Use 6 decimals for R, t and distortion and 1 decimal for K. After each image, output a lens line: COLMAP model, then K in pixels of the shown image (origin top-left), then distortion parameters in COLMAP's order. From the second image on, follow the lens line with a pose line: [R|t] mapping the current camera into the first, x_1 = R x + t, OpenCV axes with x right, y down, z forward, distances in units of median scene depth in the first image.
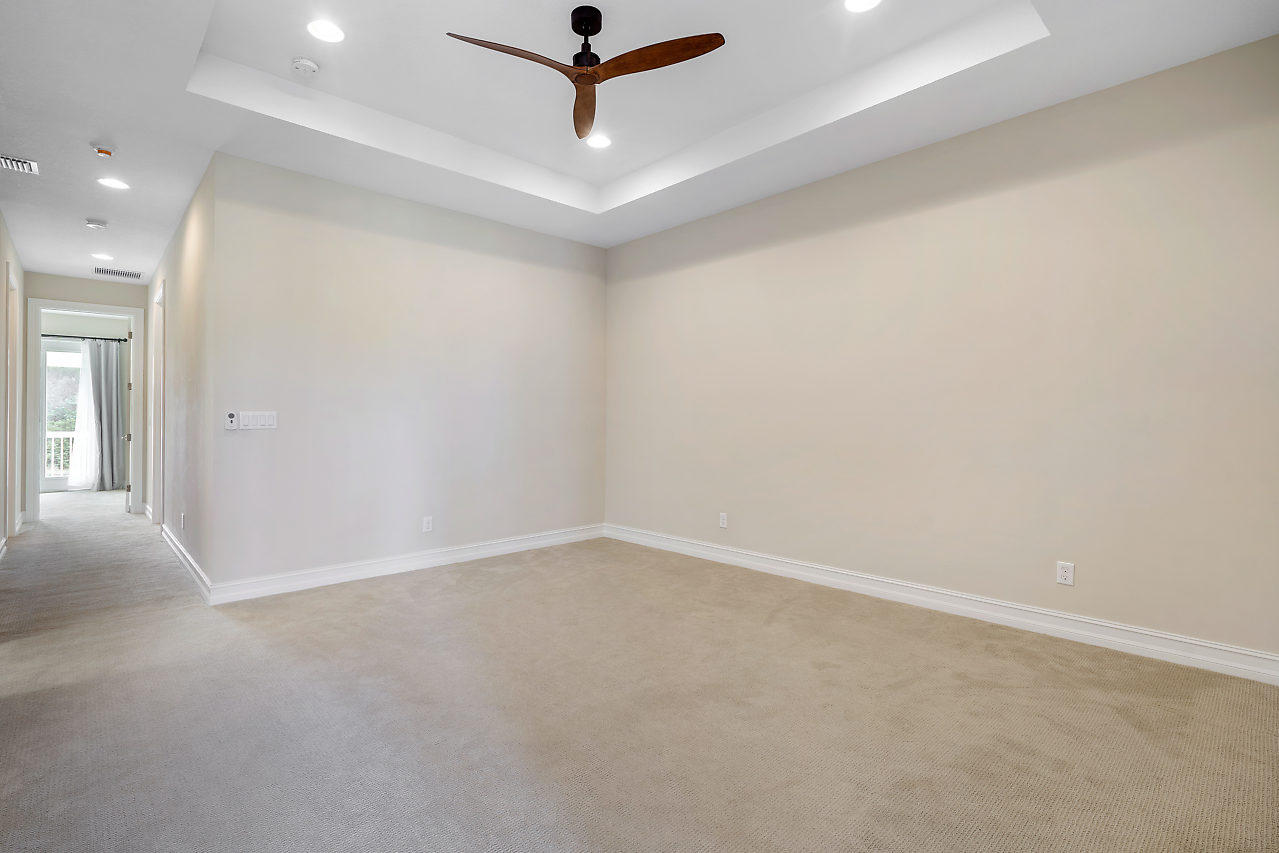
lens RADIAL K [[594.4, 0, 639.5], [0, 594.4, 426.5], [0, 0, 1]] dist [-0.000105, 0.000087]
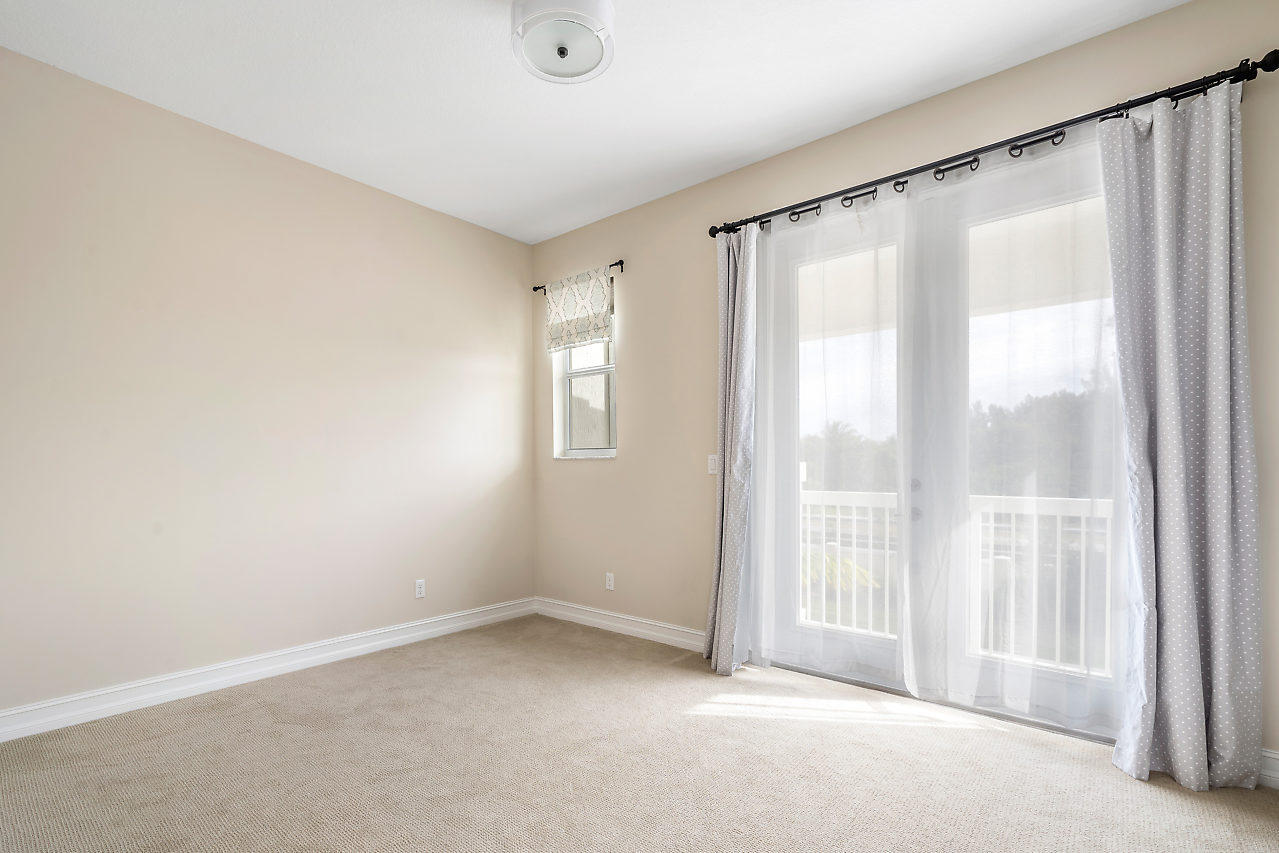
lens RADIAL K [[594.4, 0, 639.5], [0, 594.4, 426.5], [0, 0, 1]] dist [-0.000105, 0.000087]
pose [[0.111719, -0.002331, -0.993737, -0.700138], [-0.001718, 0.999995, -0.002538, -0.017975], [0.993738, 0.001991, 0.111714, 0.776345]]
